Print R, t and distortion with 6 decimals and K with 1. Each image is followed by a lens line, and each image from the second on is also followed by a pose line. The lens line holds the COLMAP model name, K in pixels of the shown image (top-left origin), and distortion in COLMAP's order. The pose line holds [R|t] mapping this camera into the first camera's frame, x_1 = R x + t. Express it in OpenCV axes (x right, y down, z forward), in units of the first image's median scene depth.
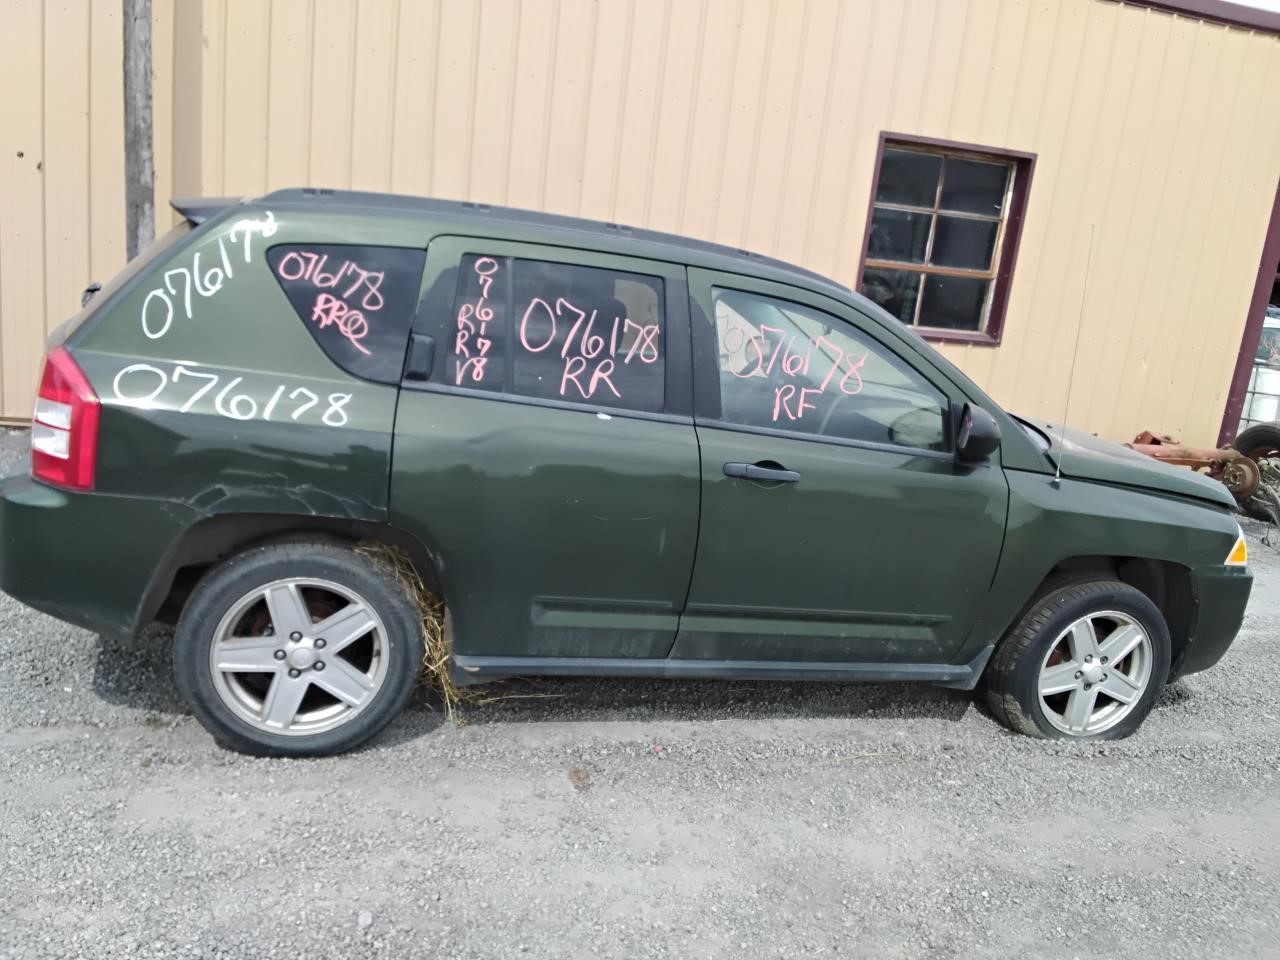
lens RADIAL K [[1005.0, 0, 640.0], [0, 1005.0, 480.0], [0, 0, 1]] dist [0.090748, -0.167287]
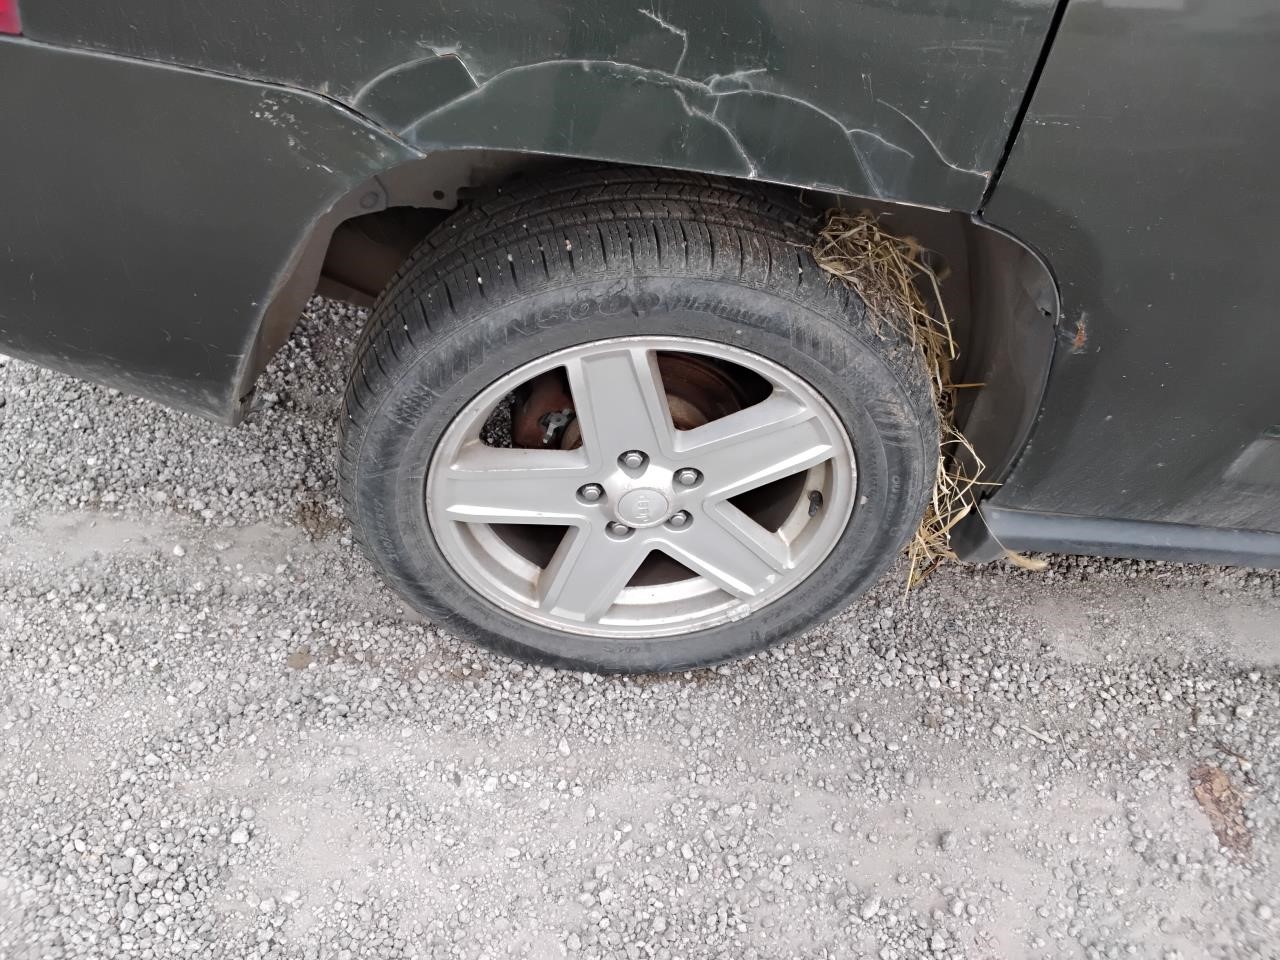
lens RADIAL K [[1005.0, 0, 640.0], [0, 1005.0, 480.0], [0, 0, 1]] dist [0.090748, -0.167287]
pose [[0.979833, 0.161077, -0.118245, -0.299541], [-0.080171, 0.858945, 0.505753, -0.035414], [0.183031, -0.486073, 0.854536, 0.690078]]
